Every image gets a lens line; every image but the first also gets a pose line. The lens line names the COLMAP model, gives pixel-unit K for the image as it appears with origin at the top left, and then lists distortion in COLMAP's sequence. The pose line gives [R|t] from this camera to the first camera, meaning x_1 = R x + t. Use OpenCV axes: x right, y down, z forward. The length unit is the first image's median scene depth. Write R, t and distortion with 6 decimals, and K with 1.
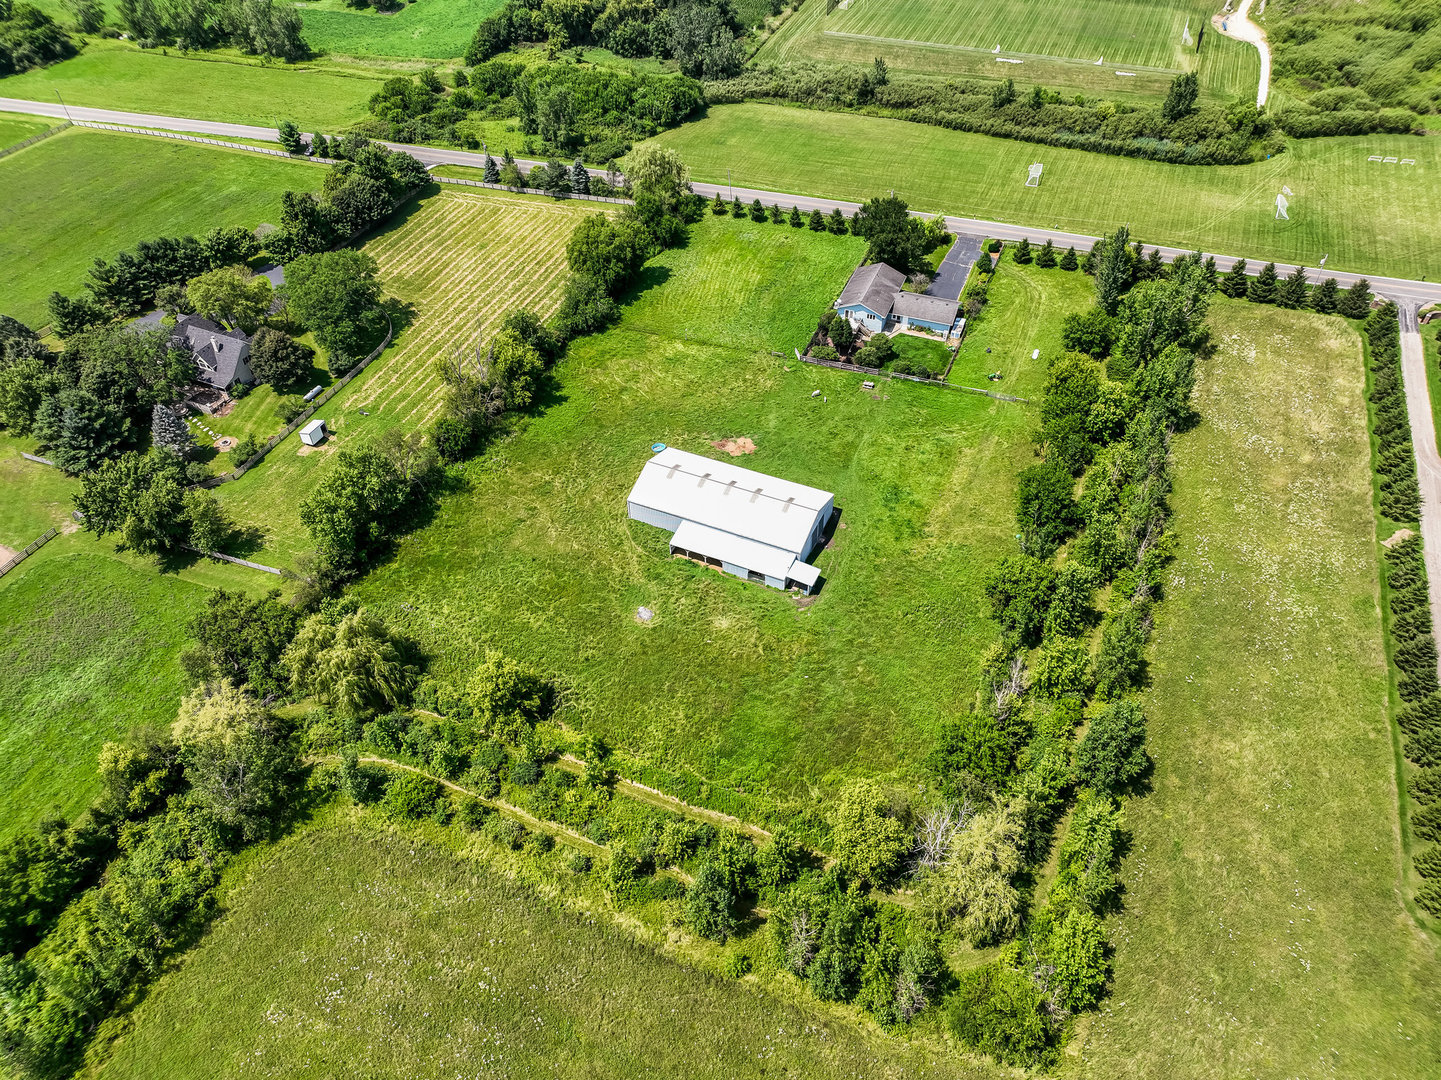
lens RADIAL K [[1110.2, 0, 720.5], [0, 1110.2, 540.0], [0, 0, 1]] dist [0.002960, 0.004086]
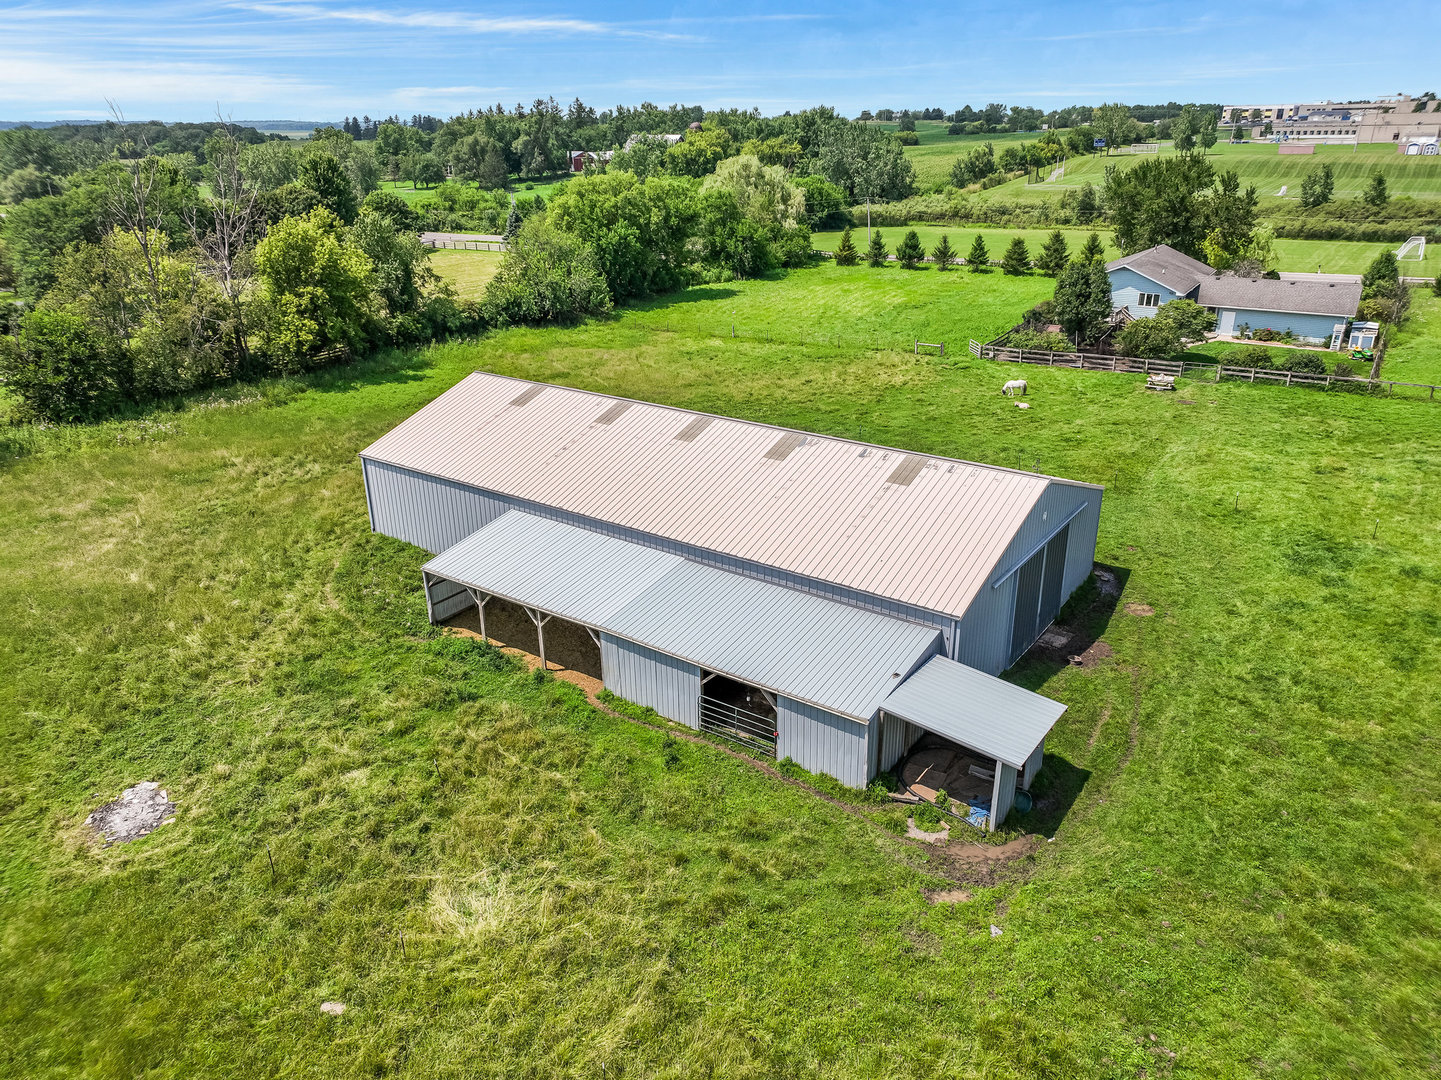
lens RADIAL K [[1110.2, 0, 720.5], [0, 1110.2, 540.0], [0, 0, 1]] dist [0.002960, 0.004086]
pose [[0.984514, 0.089124, -0.150962, 0.056428], [-0.134151, 0.937365, -0.321481, 0.068170], [0.112855, 0.336754, 0.934805, 0.785771]]
